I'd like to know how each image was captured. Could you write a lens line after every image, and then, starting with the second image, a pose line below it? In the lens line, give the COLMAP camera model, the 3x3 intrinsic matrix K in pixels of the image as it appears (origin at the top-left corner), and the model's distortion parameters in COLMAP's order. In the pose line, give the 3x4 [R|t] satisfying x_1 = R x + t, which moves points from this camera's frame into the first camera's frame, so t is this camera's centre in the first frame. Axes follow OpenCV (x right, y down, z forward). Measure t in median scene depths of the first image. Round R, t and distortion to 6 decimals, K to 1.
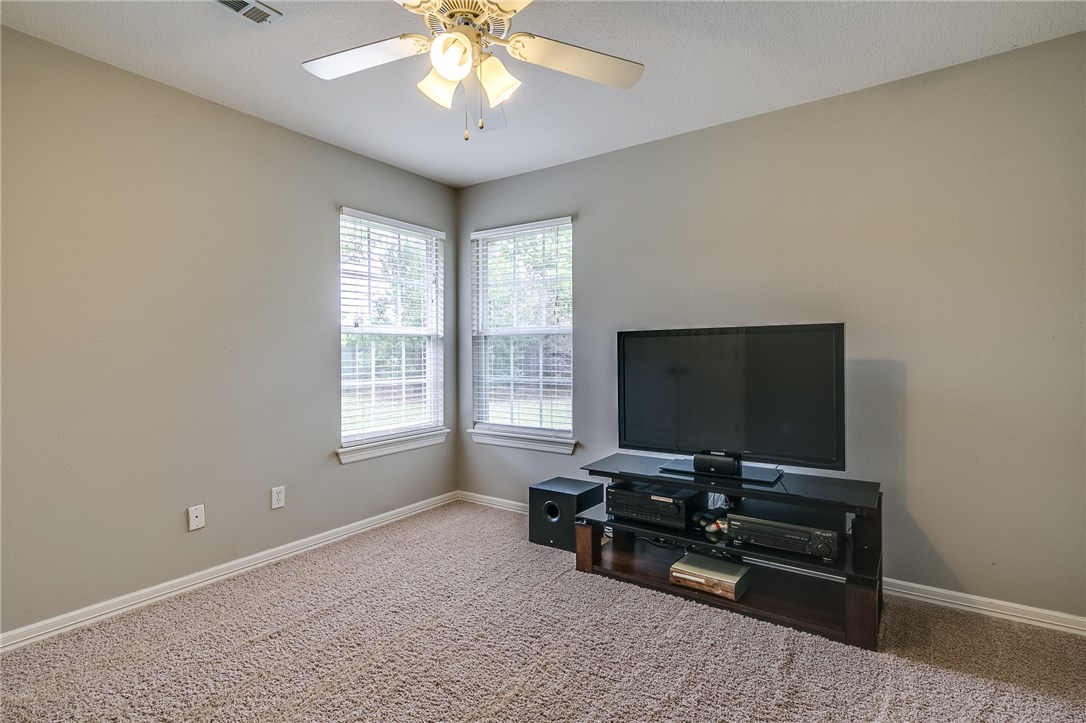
lens RADIAL K [[533.1, 0, 543.6], [0, 533.1, 359.1], [0, 0, 1]] dist [0.023169, -0.000484]
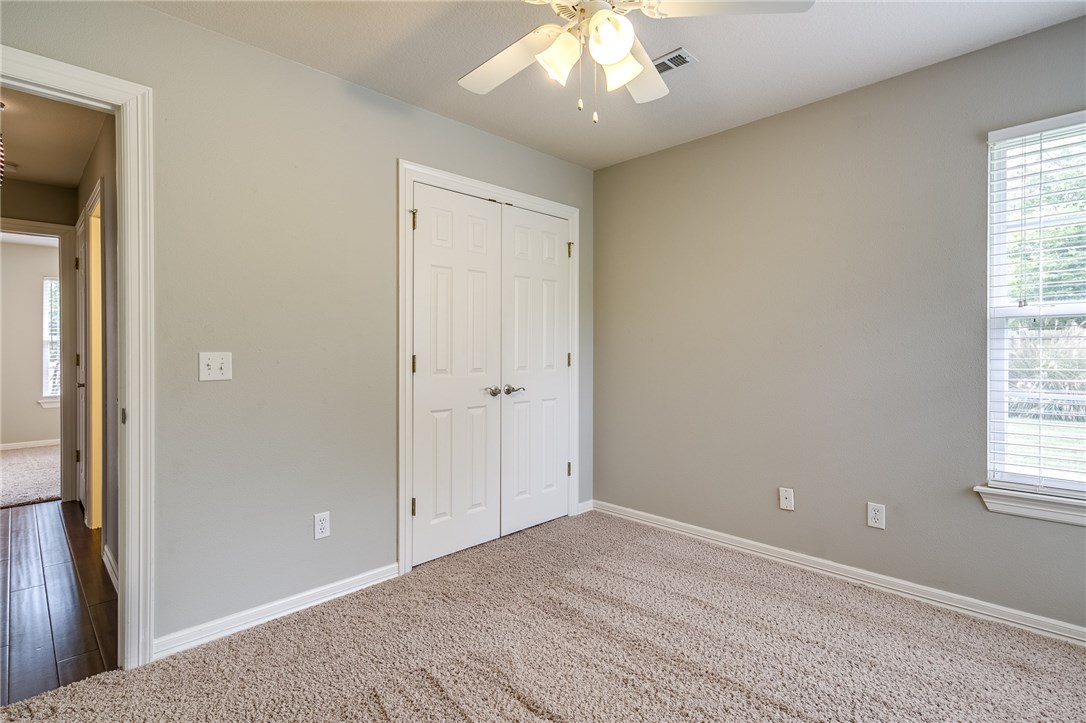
lens RADIAL K [[533.1, 0, 544.3], [0, 533.1, 356.9], [0, 0, 1]] dist [0.023169, -0.000484]
pose [[-0.190843, 0.006560, -0.981599, 0.440430], [-0.014588, 0.999848, 0.009518, 0.002509], [0.981512, 0.016136, -0.190719, 0.618328]]
